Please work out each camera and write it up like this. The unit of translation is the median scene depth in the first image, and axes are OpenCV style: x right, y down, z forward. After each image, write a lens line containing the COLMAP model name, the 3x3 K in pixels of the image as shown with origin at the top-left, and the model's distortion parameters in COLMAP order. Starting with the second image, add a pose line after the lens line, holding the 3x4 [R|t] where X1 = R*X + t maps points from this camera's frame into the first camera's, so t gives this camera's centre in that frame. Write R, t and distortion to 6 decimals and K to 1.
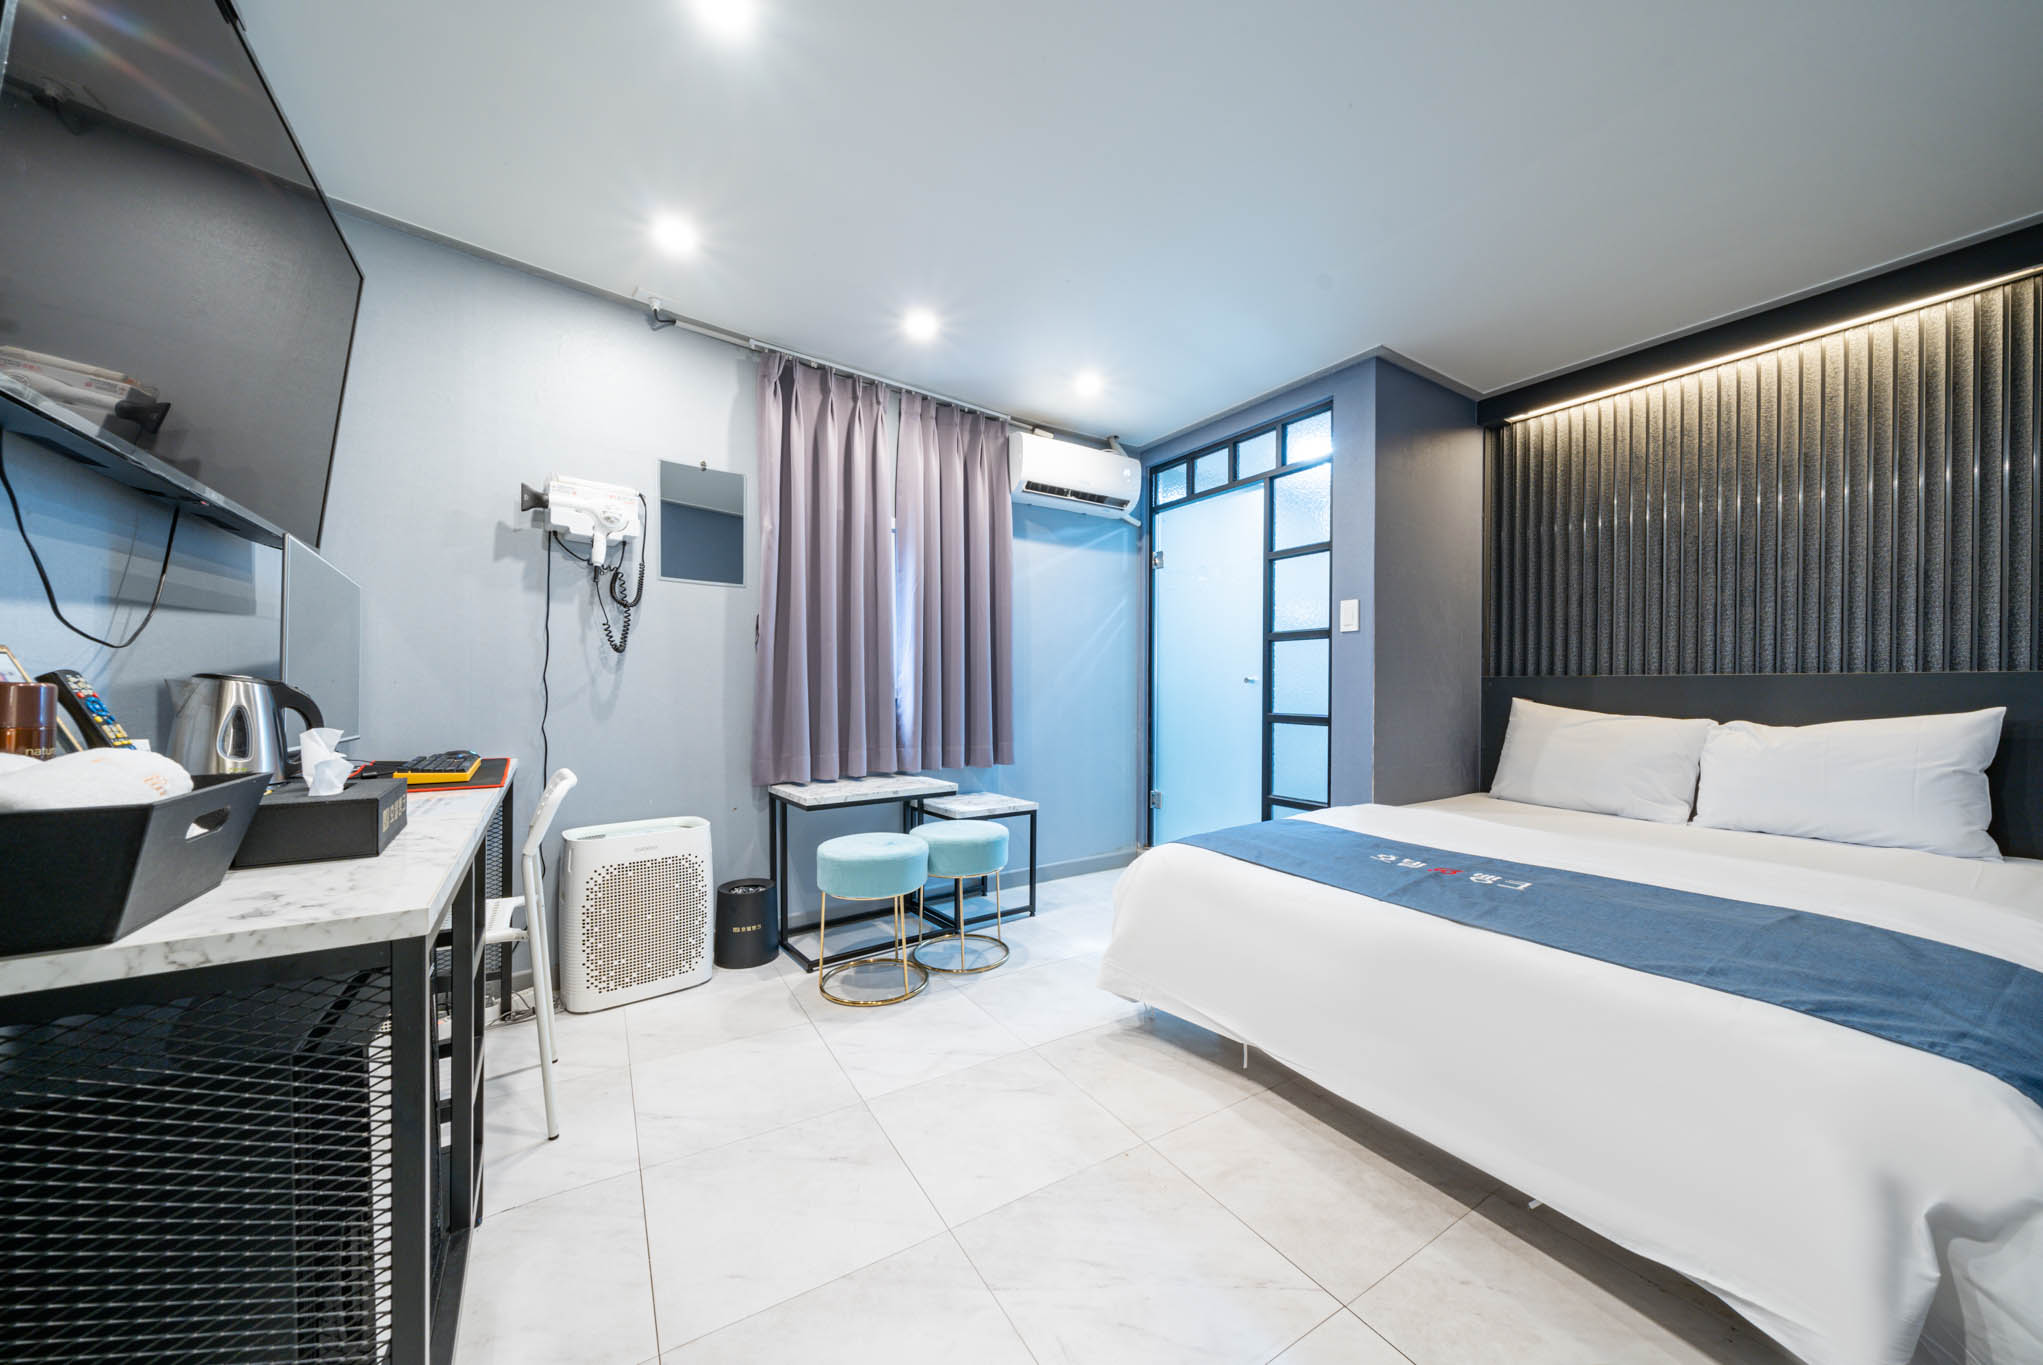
lens RADIAL K [[700.9, 0, 1020.5], [0, 700.9, 685.7], [0, 0, 1]] dist [0.002094, -0.000199]
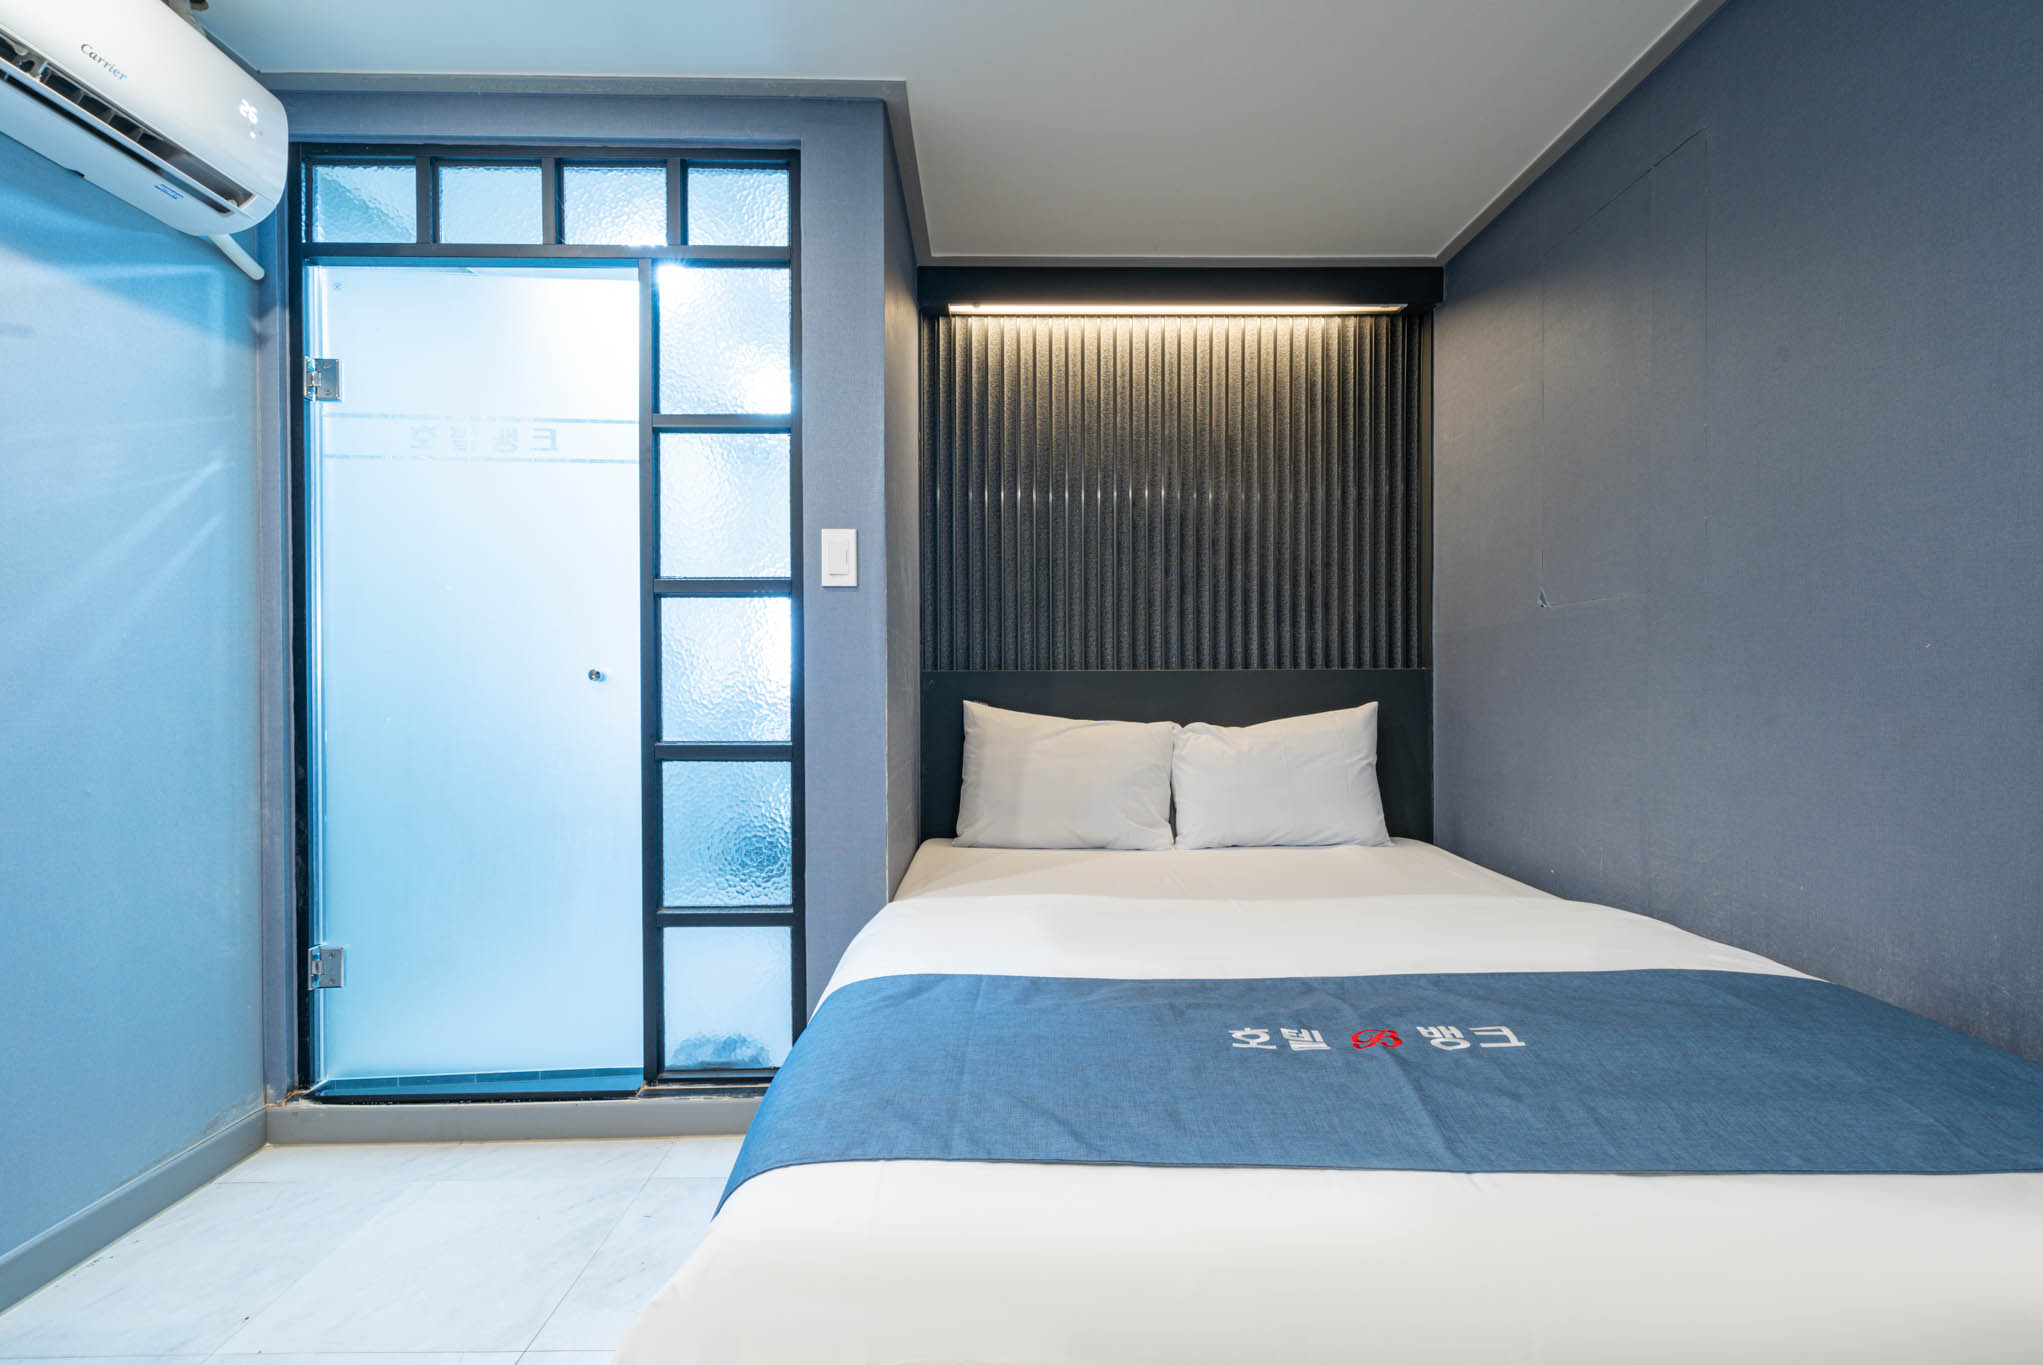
lens RADIAL K [[920.7, 0, 1016.8], [0, 920.7, 685.2], [0, 0, 1]] dist [0.010132, 0.000129]
pose [[0.521350, -0.006866, 0.853315, -0.066409], [0.002624, 0.999976, 0.006443, -0.003908], [-0.853339, -0.001120, 0.521355, 0.453855]]
